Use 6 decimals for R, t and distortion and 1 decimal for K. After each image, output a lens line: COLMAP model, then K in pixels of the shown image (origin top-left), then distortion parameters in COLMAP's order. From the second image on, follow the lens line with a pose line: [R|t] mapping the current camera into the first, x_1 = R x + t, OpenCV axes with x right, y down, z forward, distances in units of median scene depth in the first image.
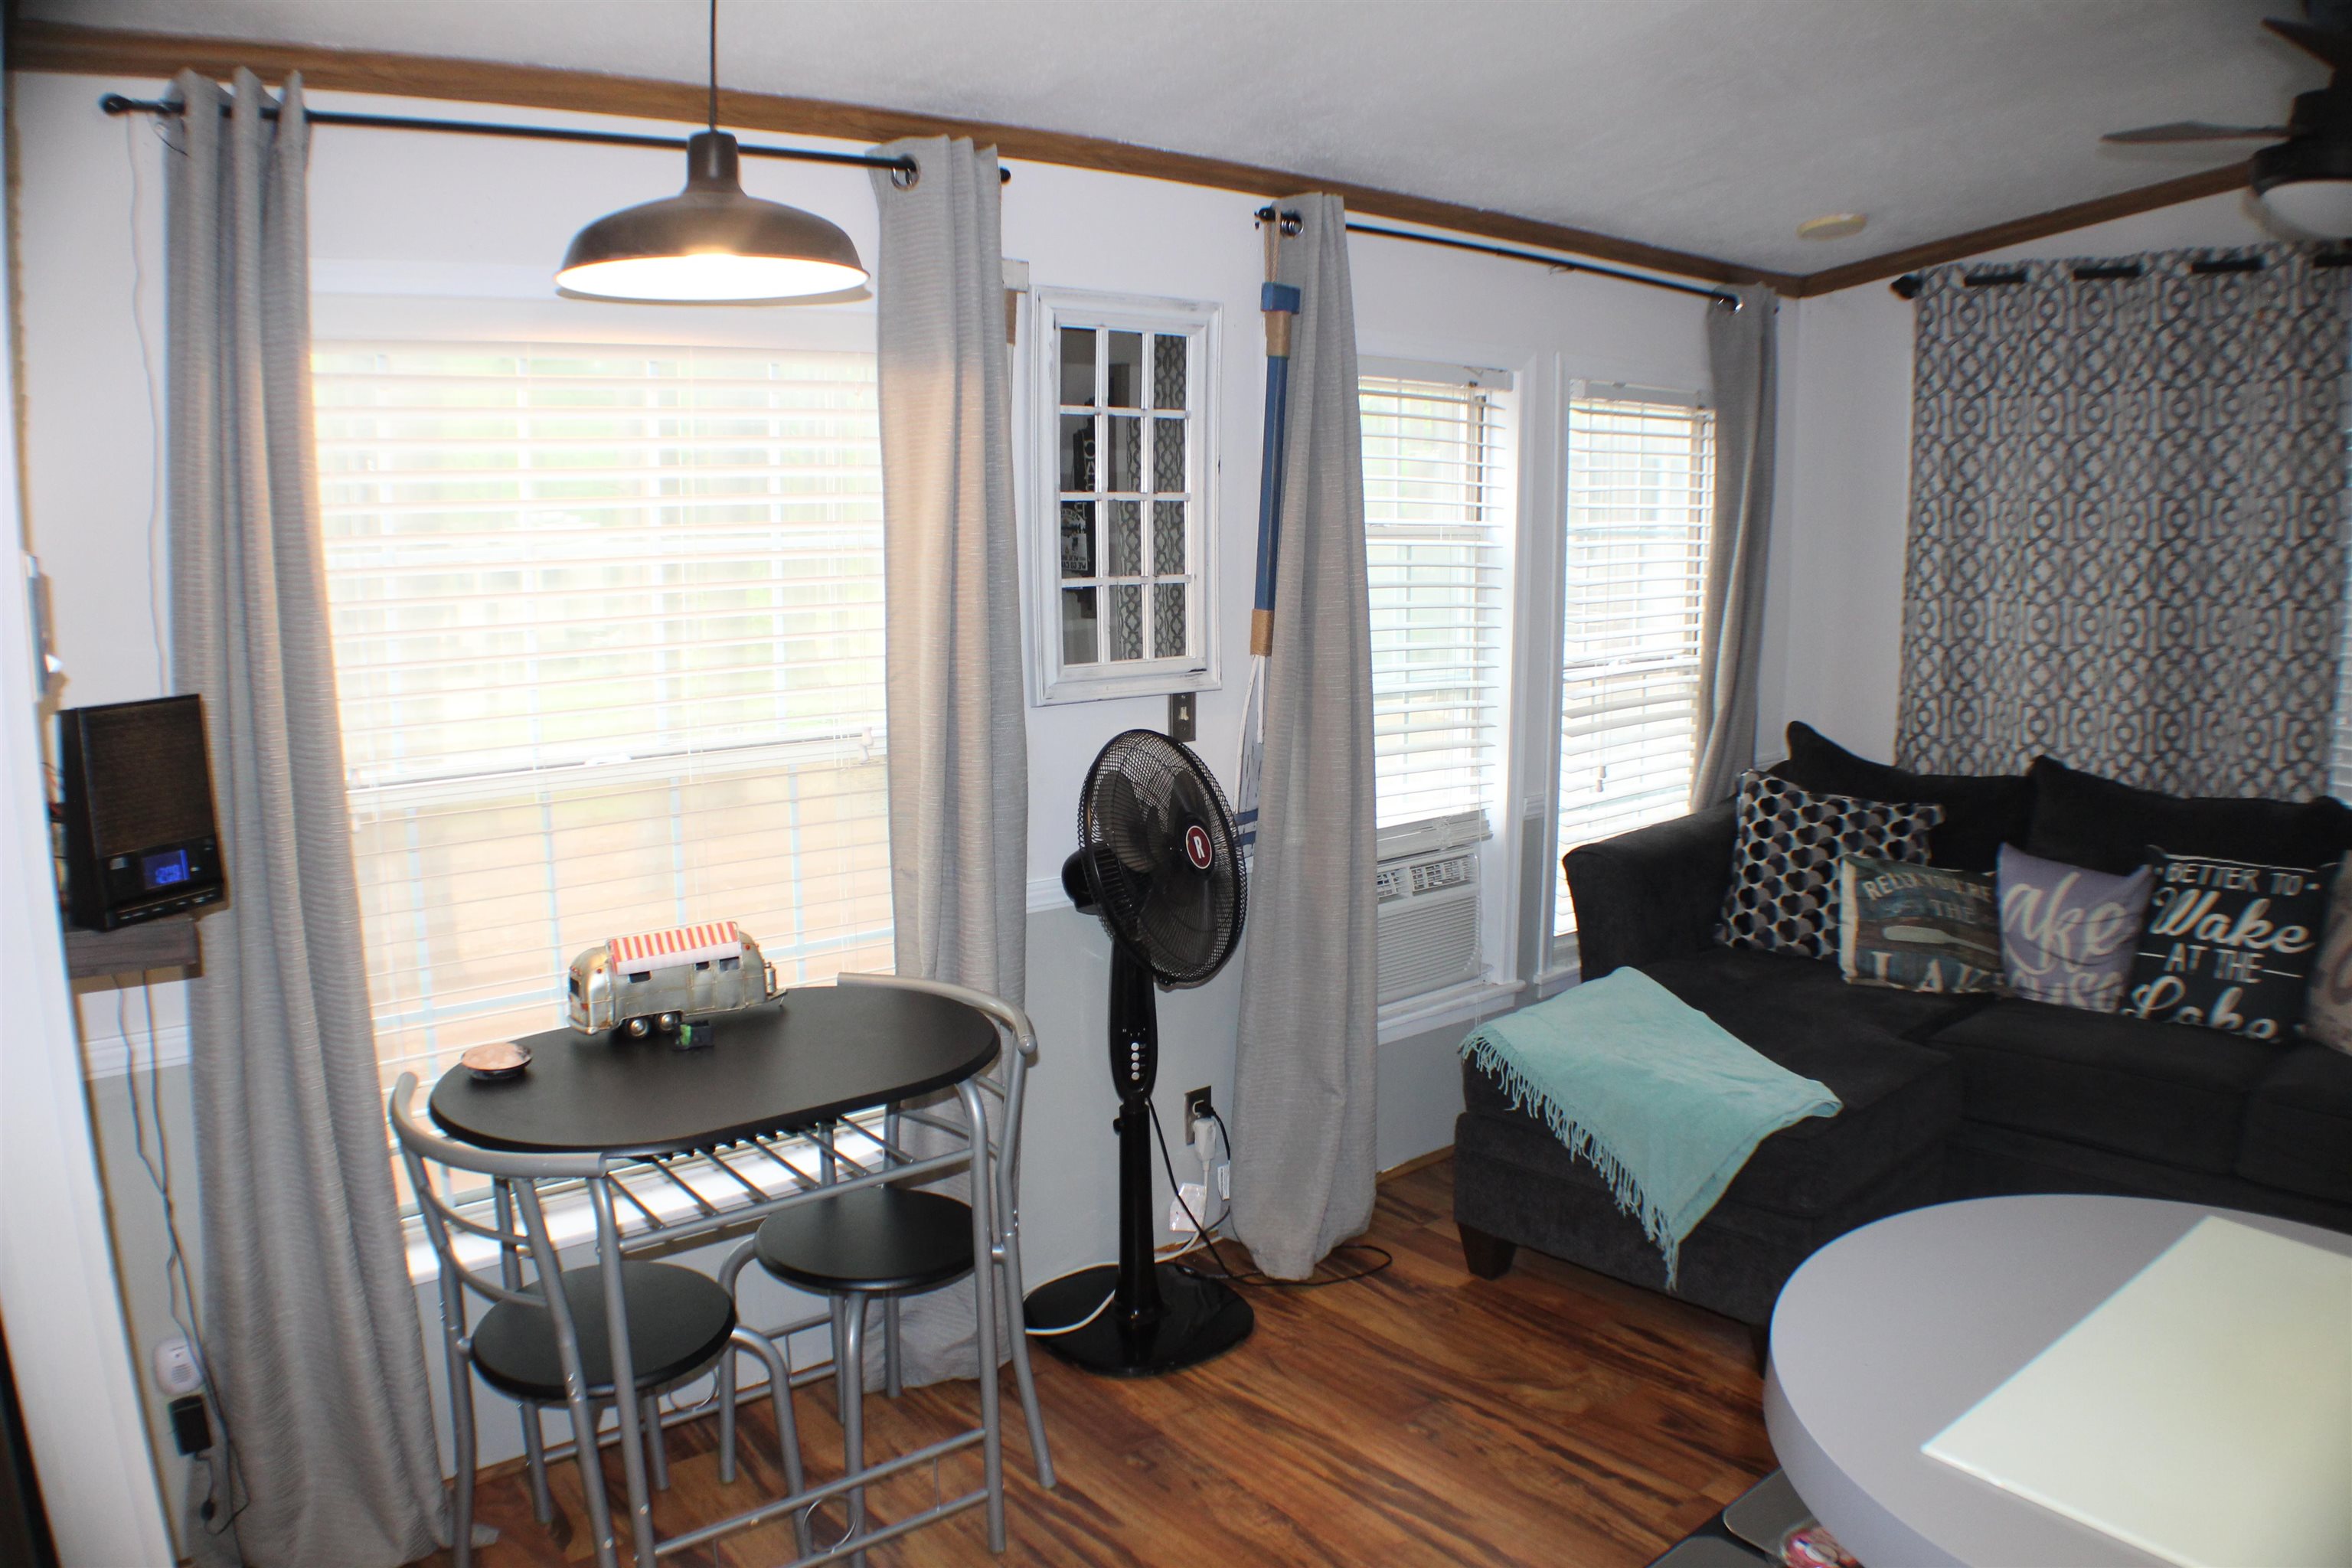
lens RADIAL K [[1652.4, 0, 1179.4], [0, 1652.4, 745.7], [0, 0, 1]] dist [-0.230574, 0.094848]
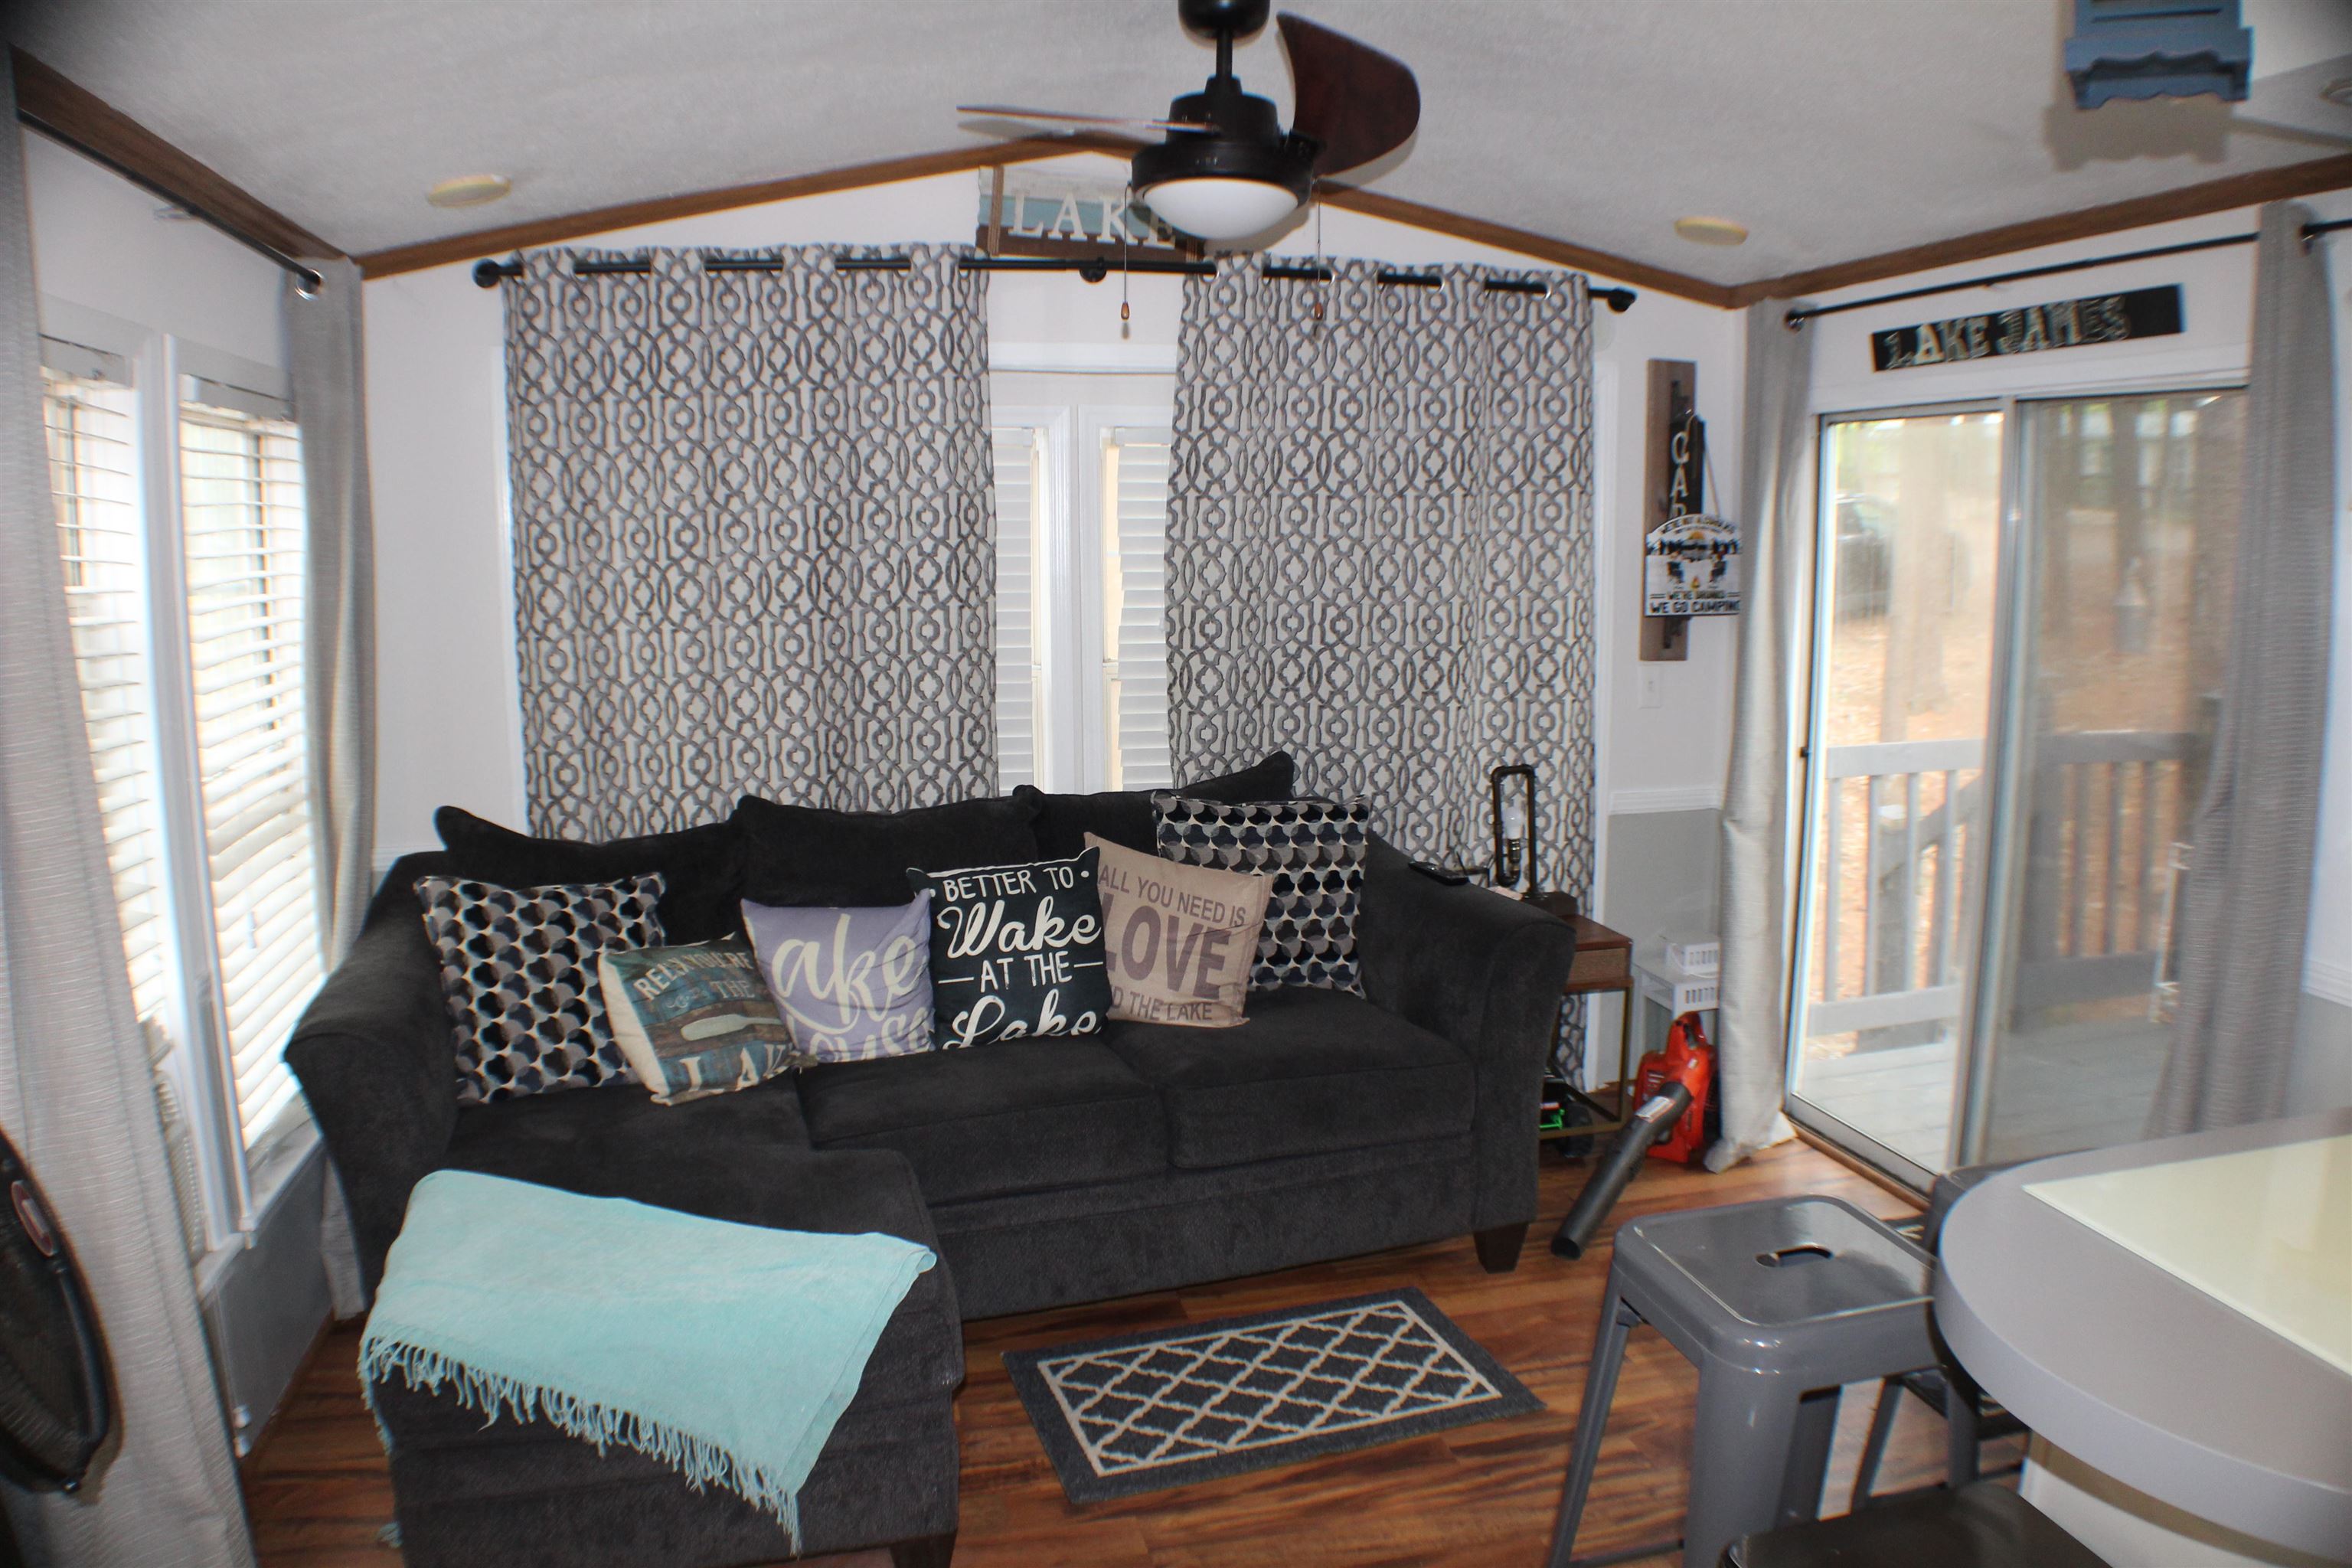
lens RADIAL K [[1652.4, 0, 1179.4], [0, 1652.4, 745.7], [0, 0, 1]] dist [-0.230574, 0.094848]
pose [[0.441387, -0.129117, 0.887978, -0.177921], [0.148067, 0.986508, 0.069845, -0.054122], [-0.885016, 0.100652, 0.454550, 0.364157]]
